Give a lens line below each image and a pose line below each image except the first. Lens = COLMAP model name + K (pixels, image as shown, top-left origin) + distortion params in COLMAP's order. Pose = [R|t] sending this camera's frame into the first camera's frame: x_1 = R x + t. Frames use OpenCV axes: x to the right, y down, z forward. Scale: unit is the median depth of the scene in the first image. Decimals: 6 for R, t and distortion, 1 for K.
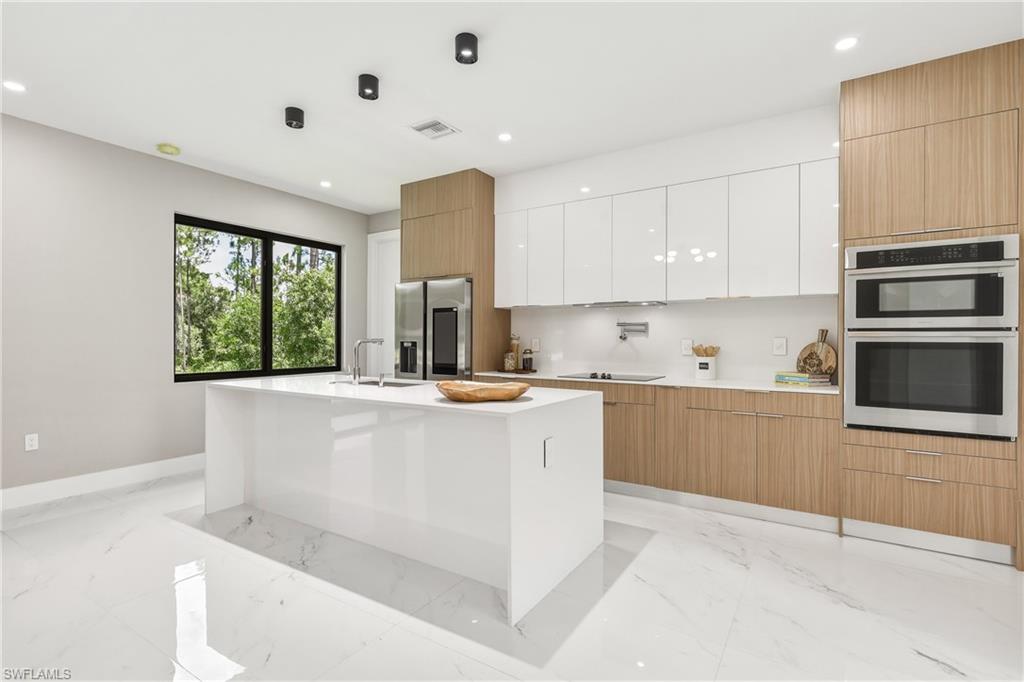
lens RADIAL K [[480.0, 0, 513.1], [0, 480.0, 337.6], [0, 0, 1]] dist [-0.003054, -0.000135]
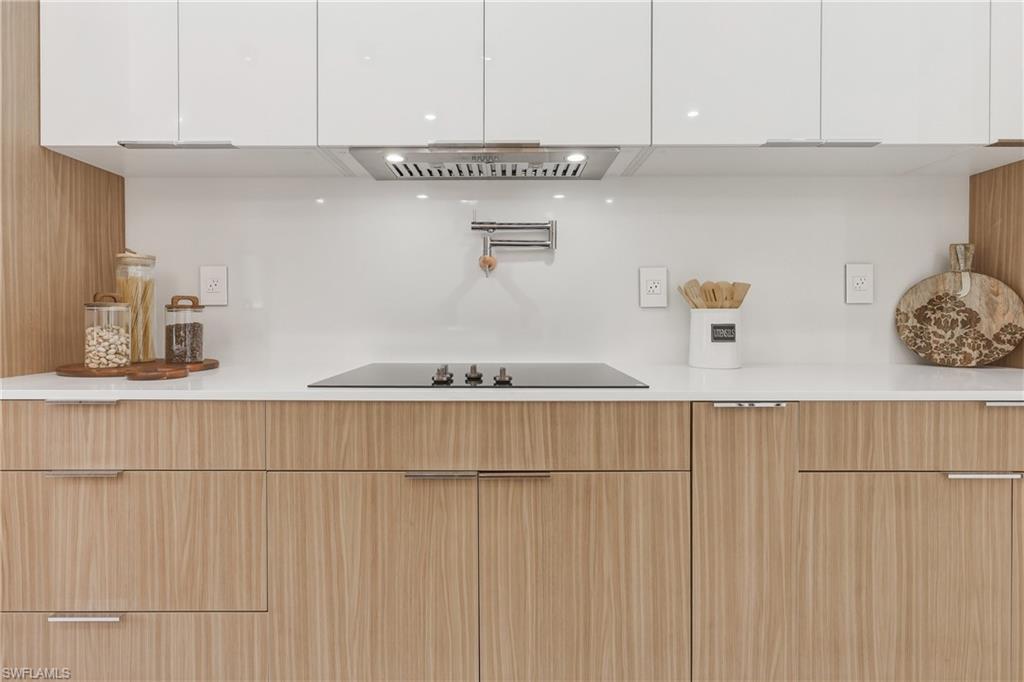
lens RADIAL K [[513.5, 0, 510.4], [0, 513.5, 322.8], [0, 0, 1]] dist [-0.003612, -0.000353]
pose [[0.842473, -0.012902, 0.538584, 0.033043], [-0.000659, 0.999688, 0.024980, 0.037140], [-0.538738, -0.021400, 0.842201, 0.680380]]
